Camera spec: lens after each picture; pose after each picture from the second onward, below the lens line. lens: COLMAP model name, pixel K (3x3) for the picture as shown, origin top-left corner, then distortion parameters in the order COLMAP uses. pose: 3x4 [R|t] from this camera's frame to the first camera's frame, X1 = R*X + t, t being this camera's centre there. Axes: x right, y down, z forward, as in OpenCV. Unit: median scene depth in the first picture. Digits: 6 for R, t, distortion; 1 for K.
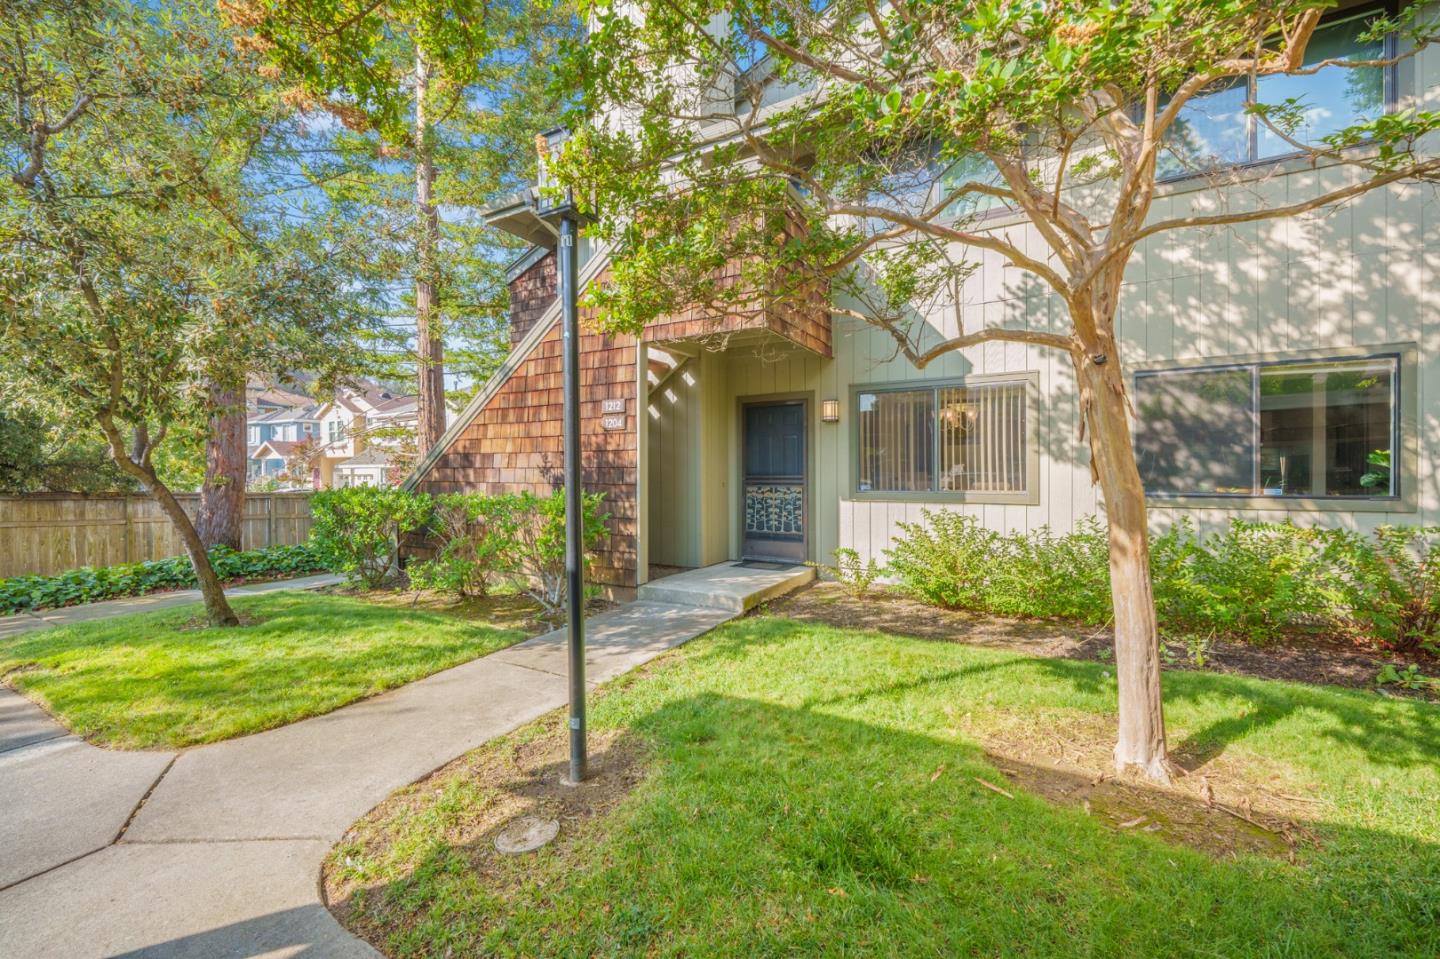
lens RADIAL K [[597.5, 0, 725.2], [0, 597.5, 482.3], [0, 0, 1]] dist [-0.004481, 0.000305]
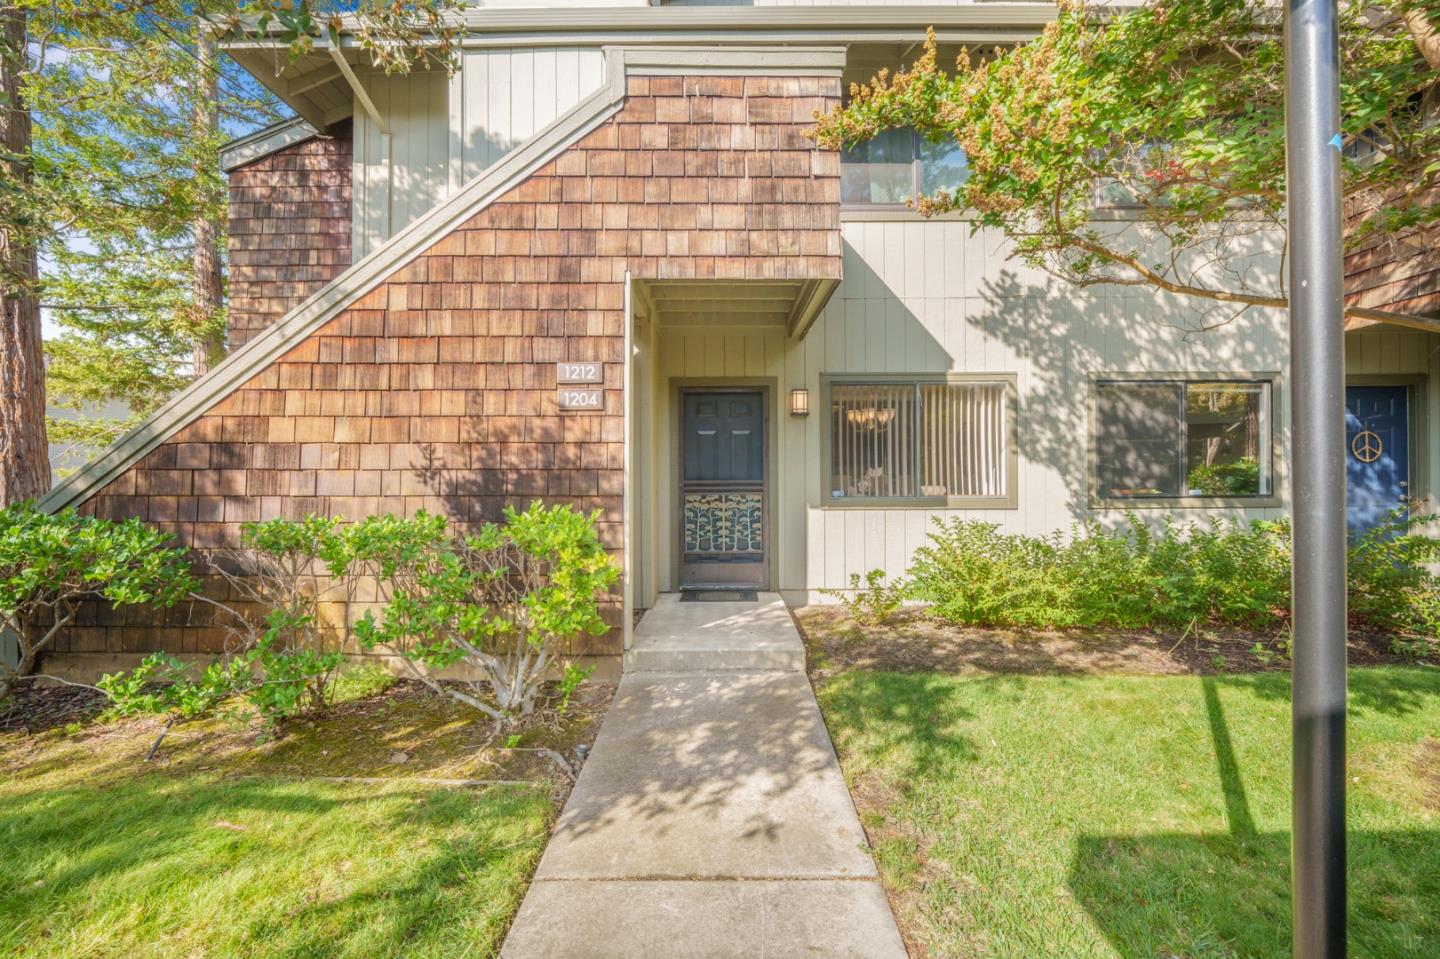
lens RADIAL K [[597.5, 0, 703.2], [0, 597.5, 464.7], [0, 0, 1]] dist [-0.004481, 0.000305]
pose [[0.866836, 0.005352, 0.498565, -0.395660], [0.013750, 0.999305, -0.034635, -0.004760], [-0.498404, 0.036878, 0.866160, 0.393450]]
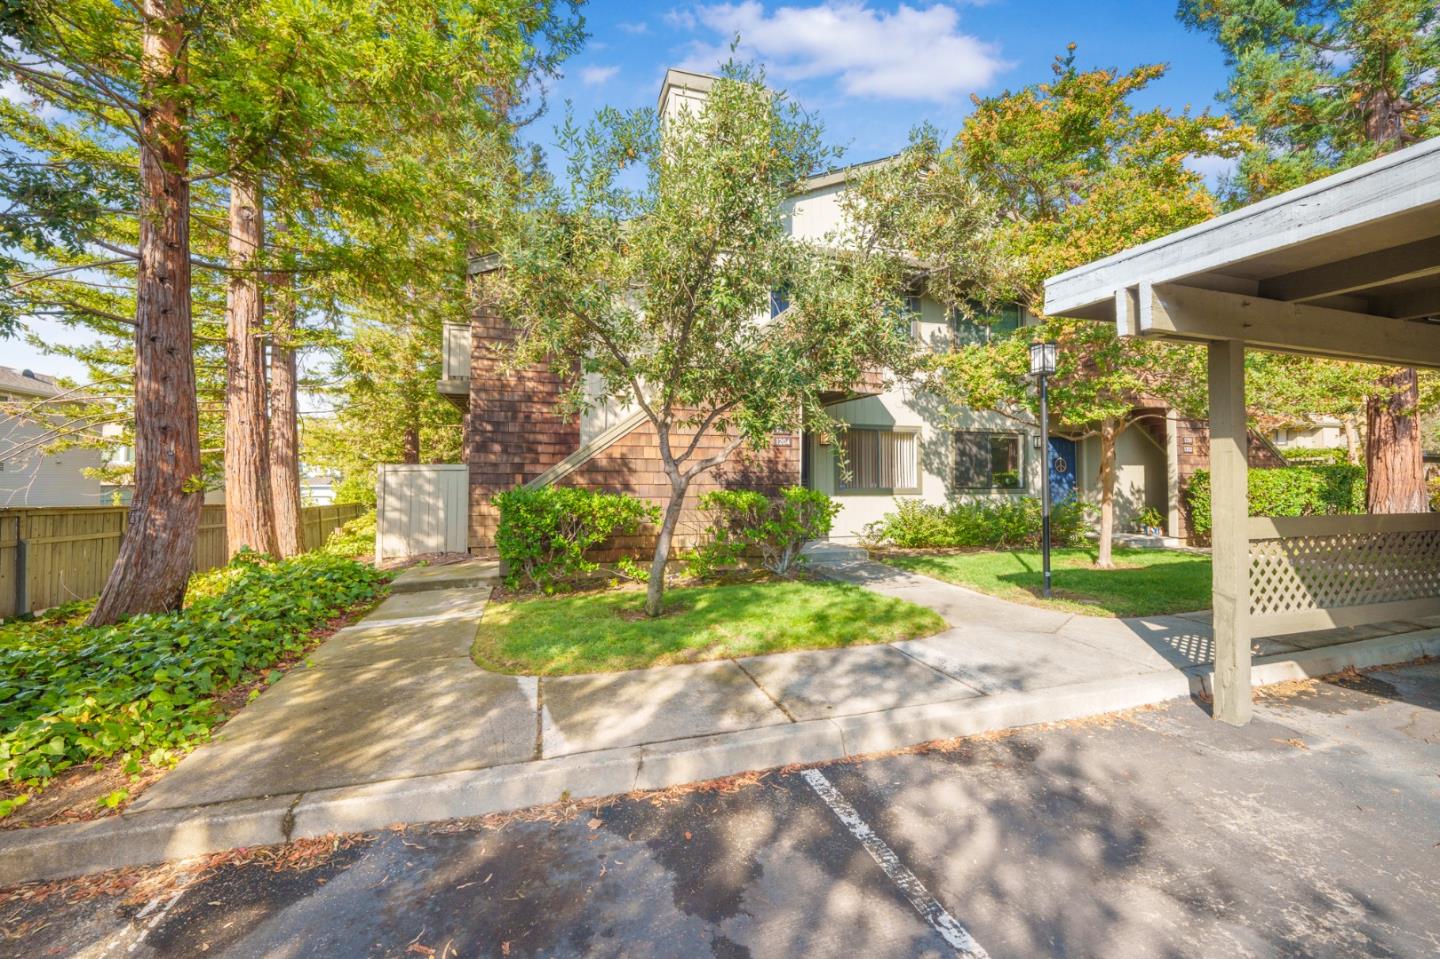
lens RADIAL K [[597.5, 0, 717.8], [0, 597.5, 480.7], [0, 0, 1]] dist [-0.004481, 0.000305]
pose [[0.685025, 0.001176, 0.728518, -1.357469], [0.004281, 0.999975, -0.005640, -0.002805], [-0.728507, 0.006982, 0.685003, 0.123616]]
